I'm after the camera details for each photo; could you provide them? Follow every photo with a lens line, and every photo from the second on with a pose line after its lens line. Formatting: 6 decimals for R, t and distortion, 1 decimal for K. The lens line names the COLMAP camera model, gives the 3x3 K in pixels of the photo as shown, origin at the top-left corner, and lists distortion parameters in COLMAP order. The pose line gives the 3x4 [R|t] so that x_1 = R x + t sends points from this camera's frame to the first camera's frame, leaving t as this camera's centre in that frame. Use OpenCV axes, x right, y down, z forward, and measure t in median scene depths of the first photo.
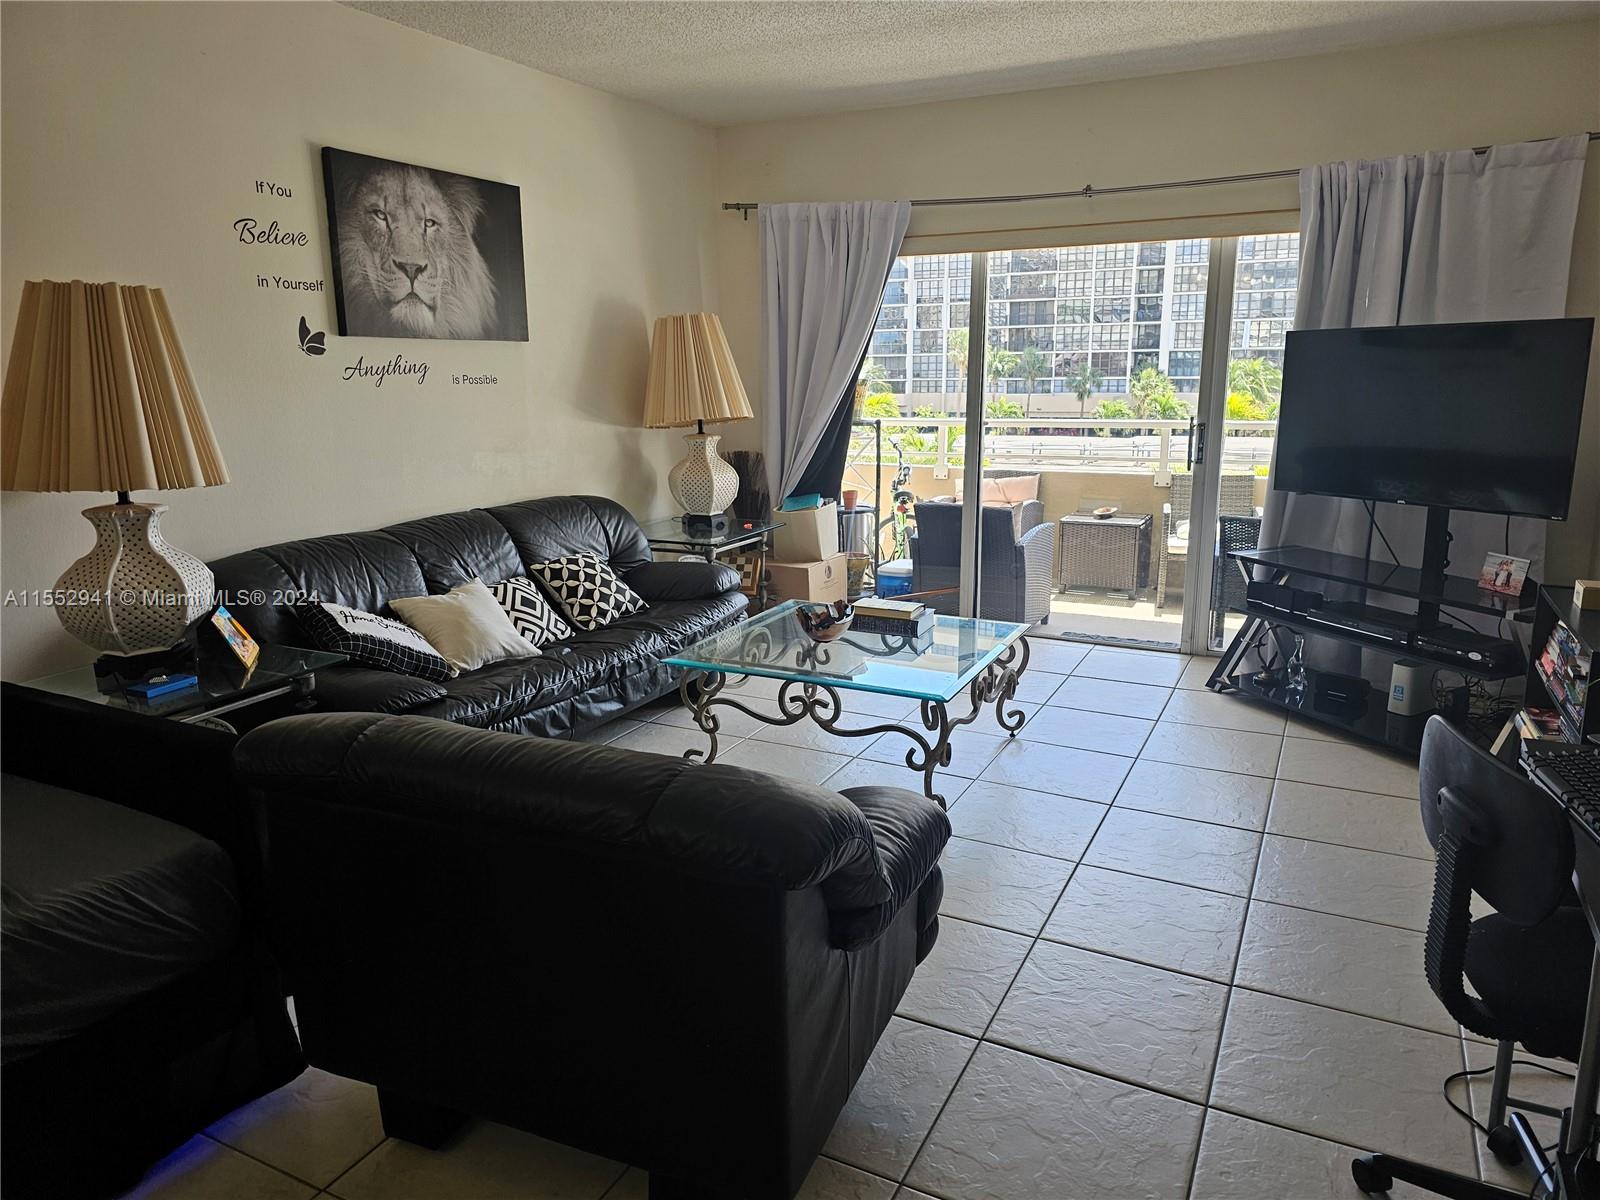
lens RADIAL K [[1080.5, 0, 804.2], [0, 1080.5, 573.5], [0, 0, 1]] dist [0.081165, -0.076163]
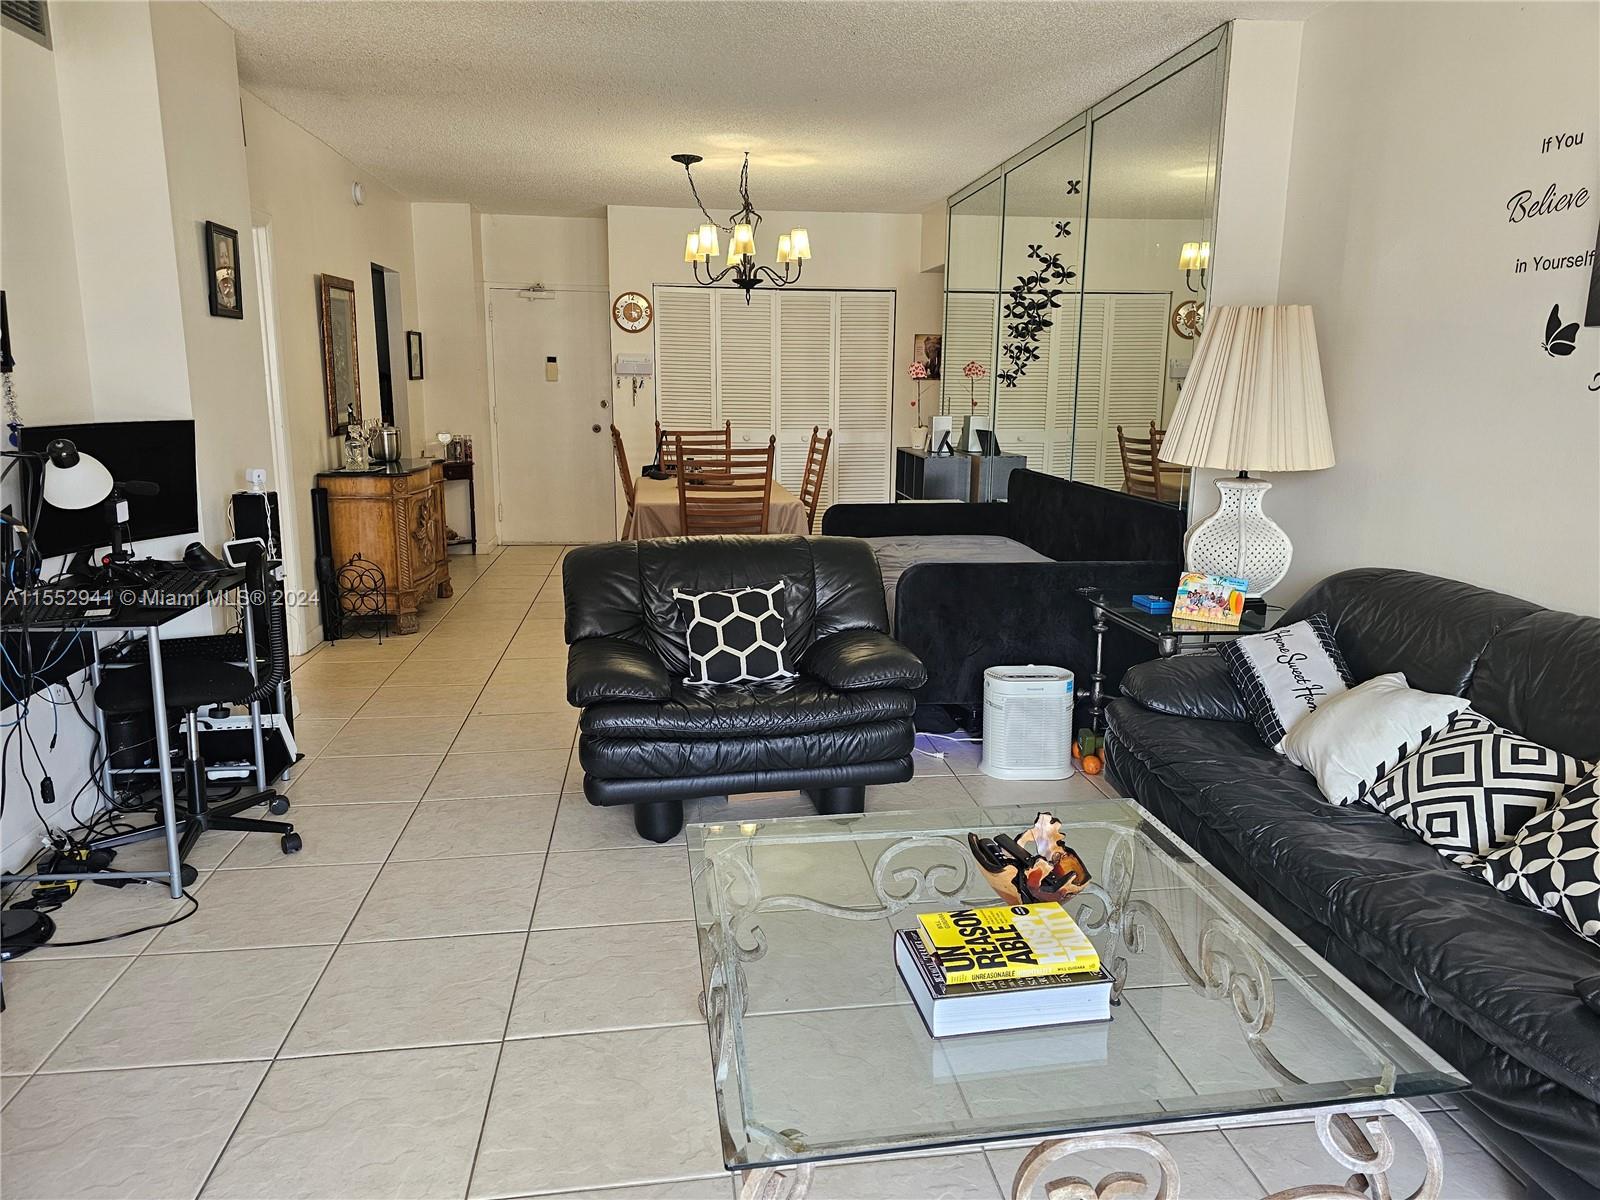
lens RADIAL K [[1071.1, 0, 801.5], [0, 1071.1, 594.2], [0, 0, 1]] dist [0.081079, -0.071330]
pose [[-0.828227, 0.110300, -0.549430, 0.397815], [-0.110651, 0.928948, 0.353289, -0.256007], [0.549360, 0.353398, -0.757175, 1.344277]]
